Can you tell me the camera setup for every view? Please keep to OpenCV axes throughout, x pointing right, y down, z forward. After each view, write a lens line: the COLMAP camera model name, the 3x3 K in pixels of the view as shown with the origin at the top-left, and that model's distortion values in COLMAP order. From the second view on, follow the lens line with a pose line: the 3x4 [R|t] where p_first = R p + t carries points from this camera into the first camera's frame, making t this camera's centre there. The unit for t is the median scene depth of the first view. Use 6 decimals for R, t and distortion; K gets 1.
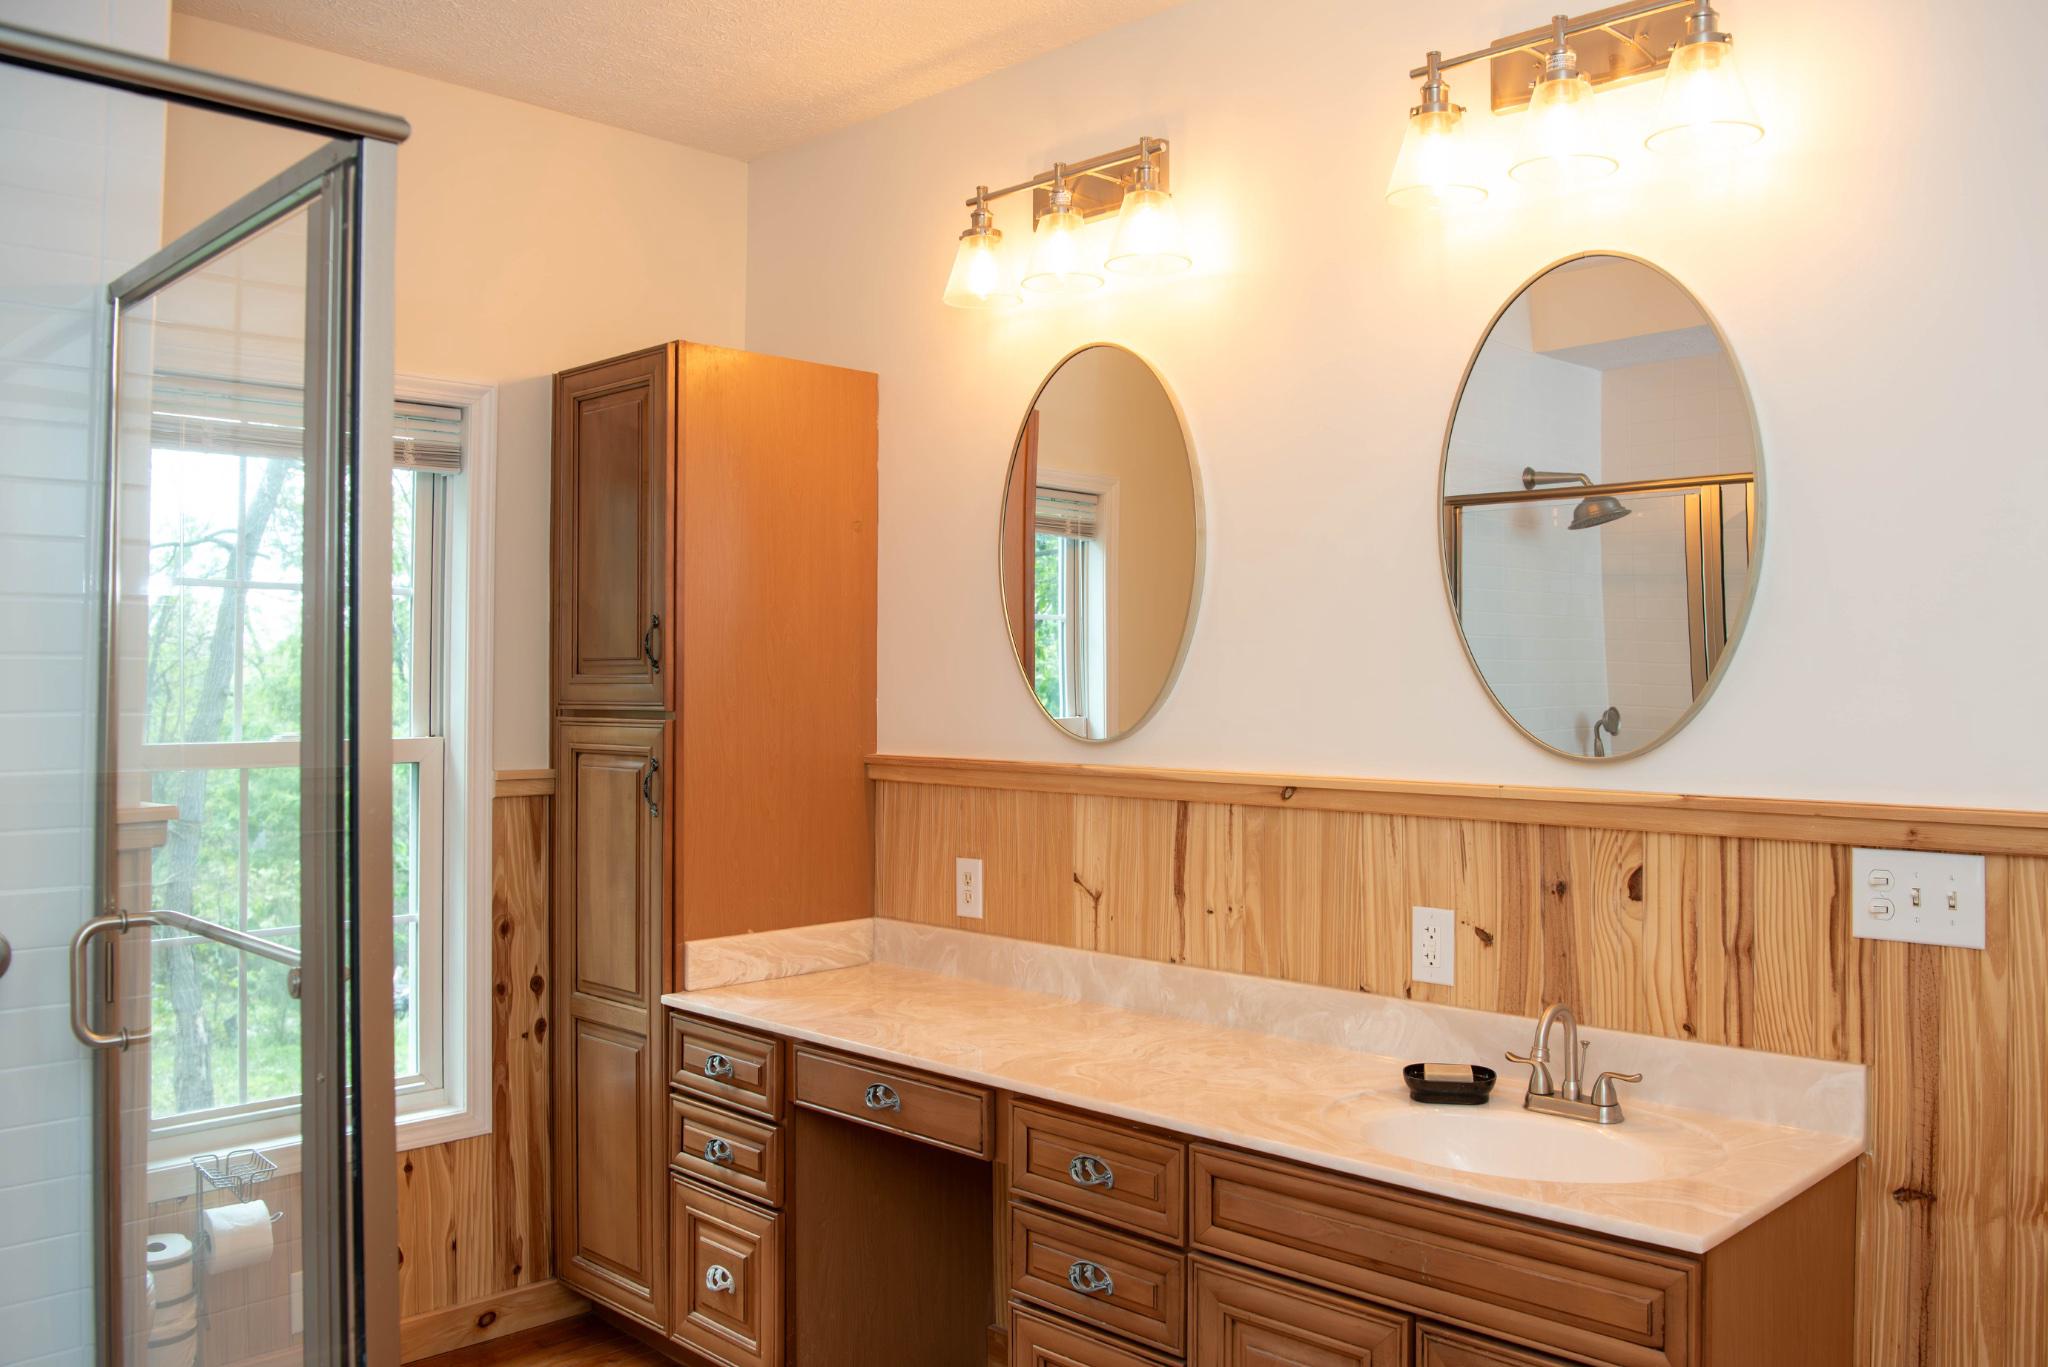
lens RADIAL K [[1624.3, 0, 1024.0], [0, 1624.3, 683.5], [0, 0, 1]] dist [-0.038741, 0.072821]
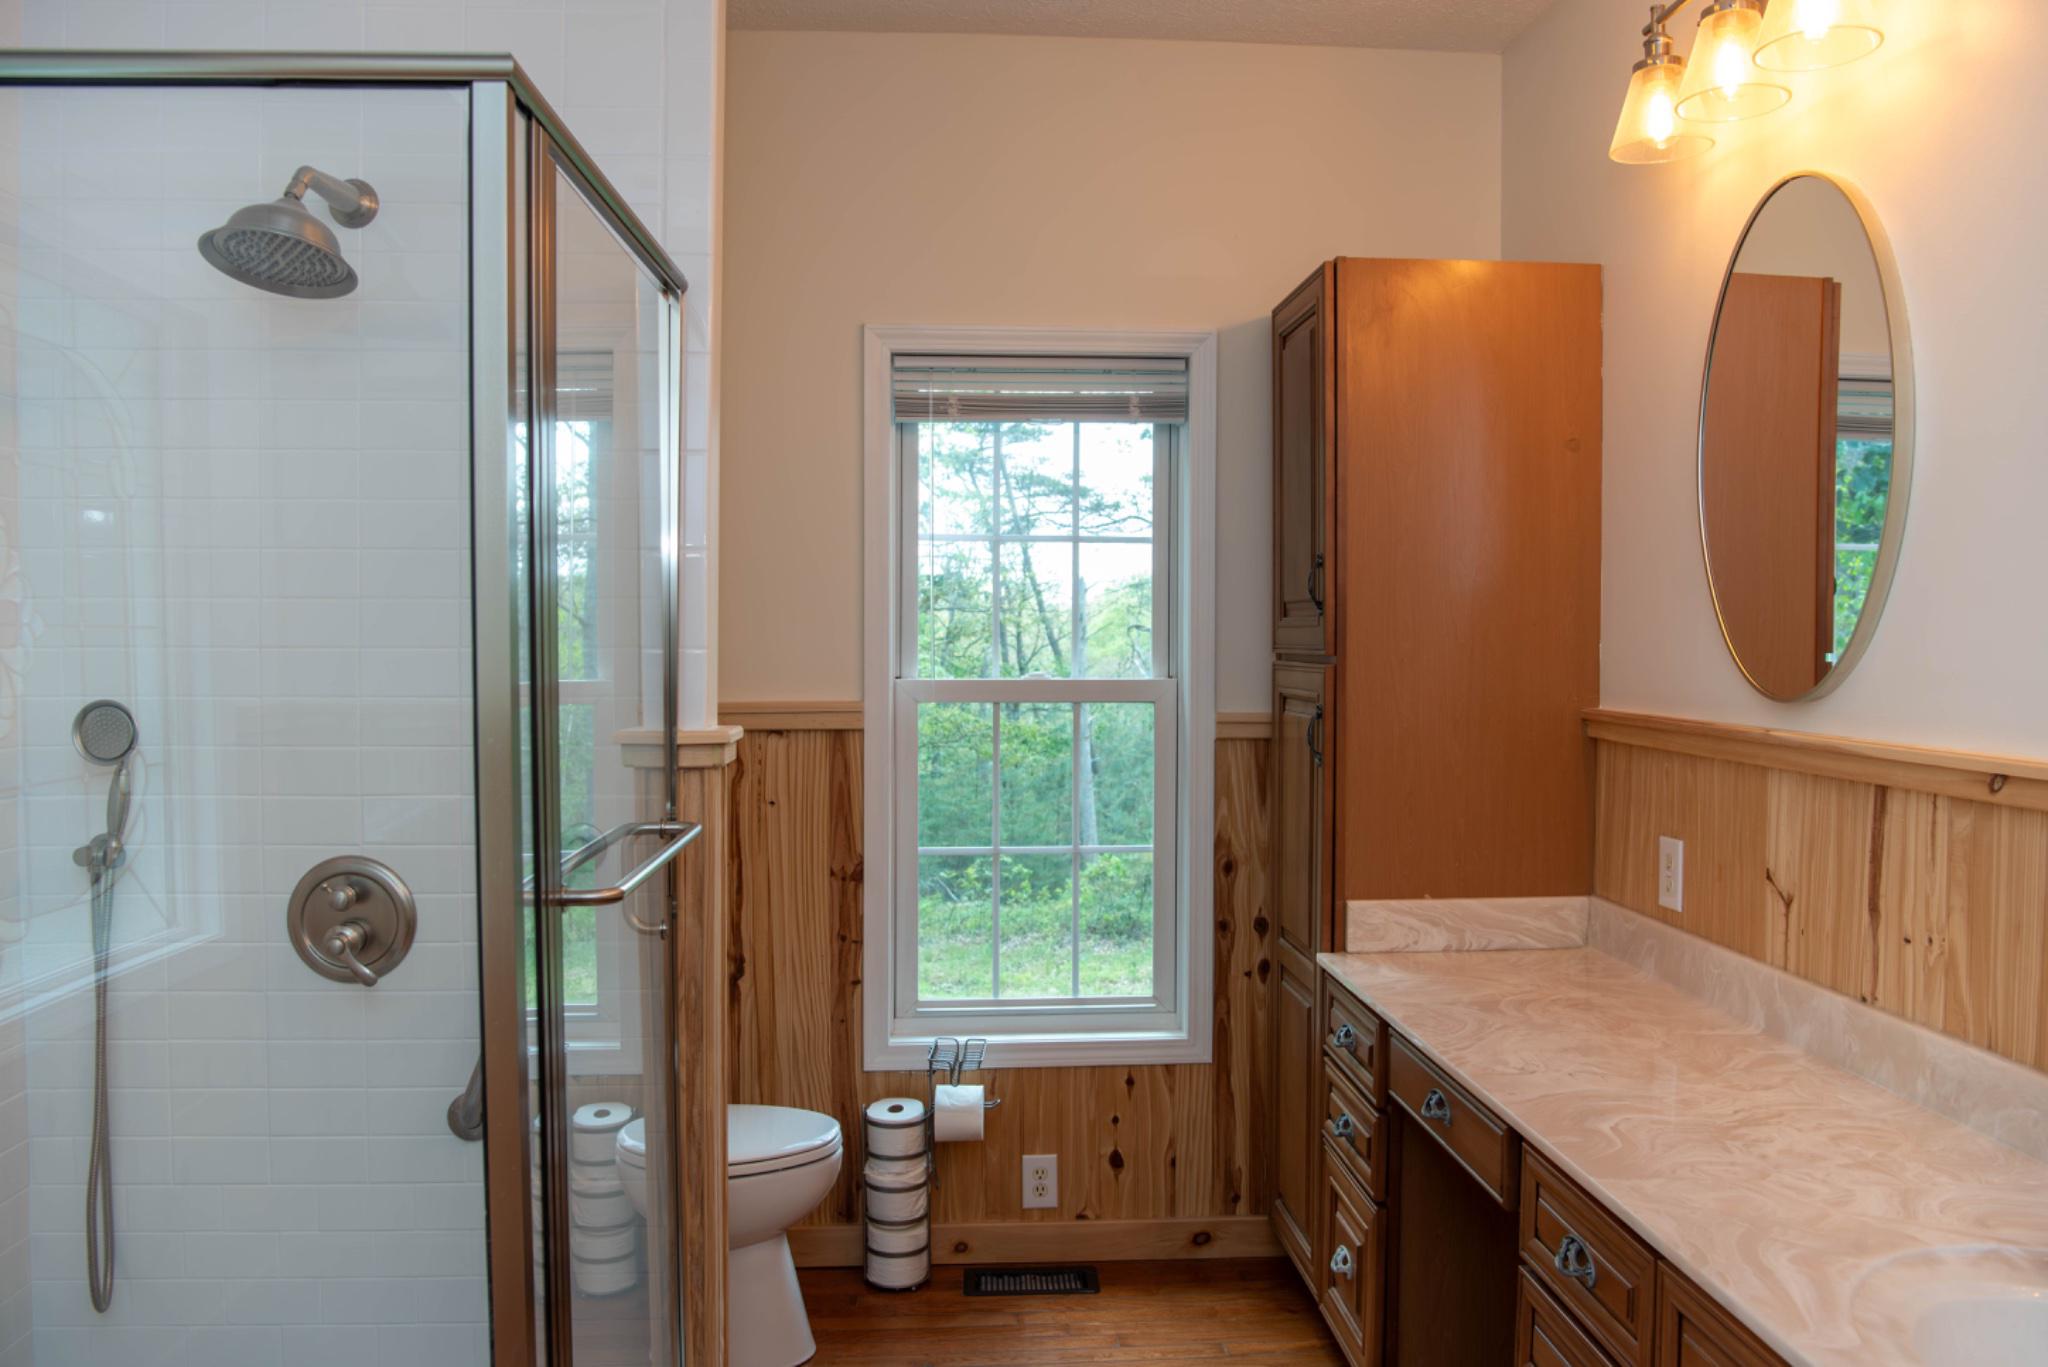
lens RADIAL K [[1507.0, 0, 1077.2], [0, 1507.0, 702.8], [0, 0, 1]] dist [-0.019252, 0.001628]
pose [[0.773526, 0.030074, -0.633050, 0.237647], [-0.000450, 0.998899, 0.046903, 0.003413], [0.633764, -0.035996, 0.772689, 0.242229]]
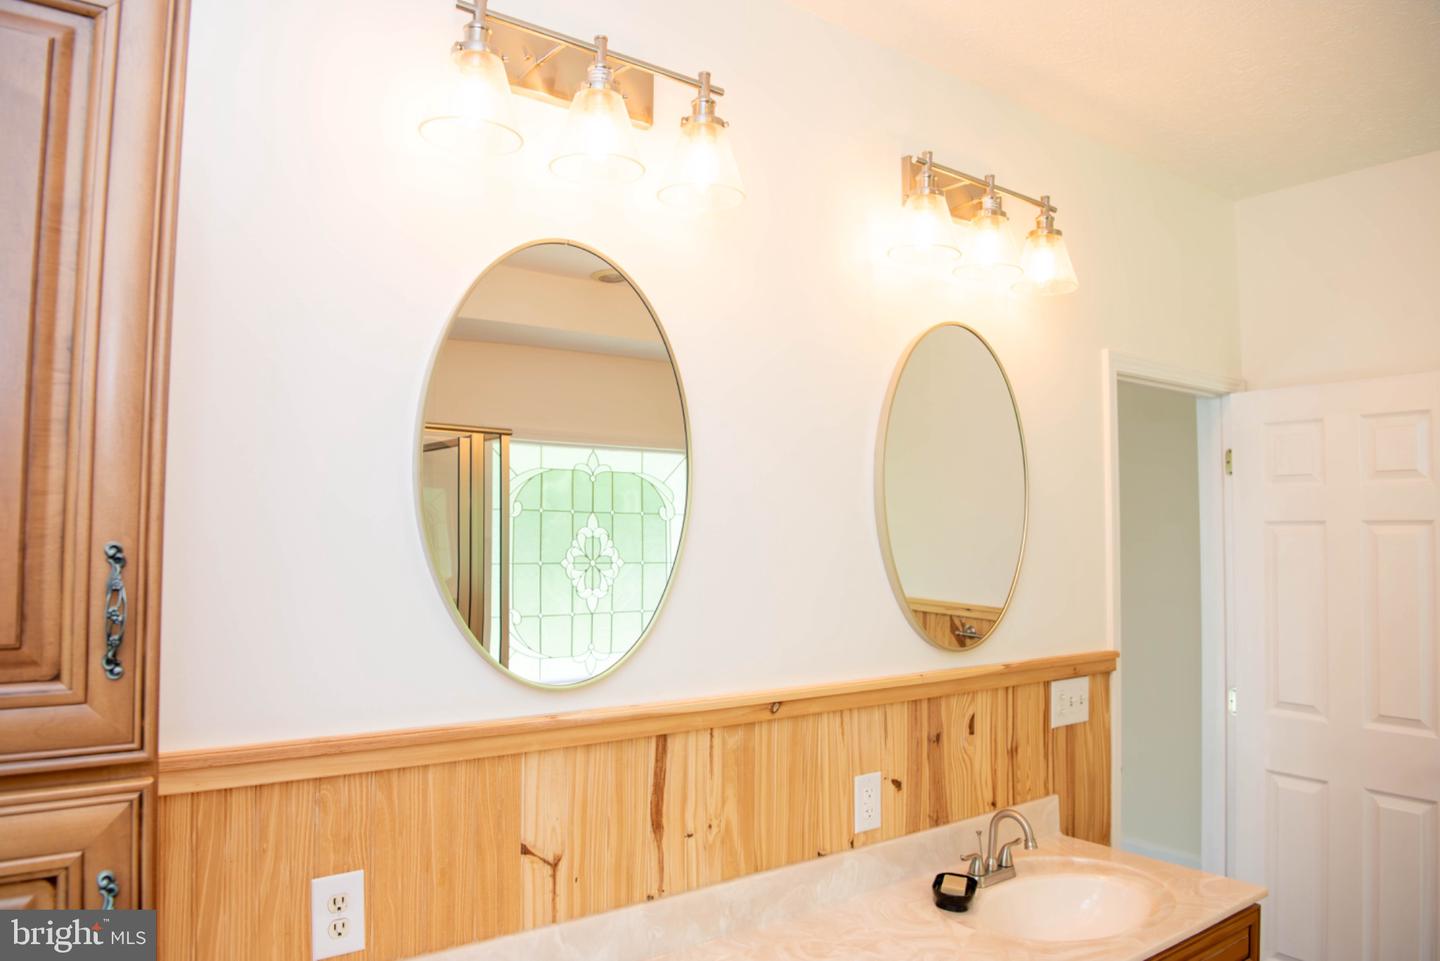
lens RADIAL K [[979.3, 0, 720.0], [0, 979.3, 480.5], [0, 0, 1]] dist [-0.069280, 0.004069]
pose [[0.153428, 0.052427, 0.986768, -0.486854], [-0.007207, 0.998624, -0.051936, -0.052204], [-0.988134, 0.000857, 0.153595, 0.848009]]
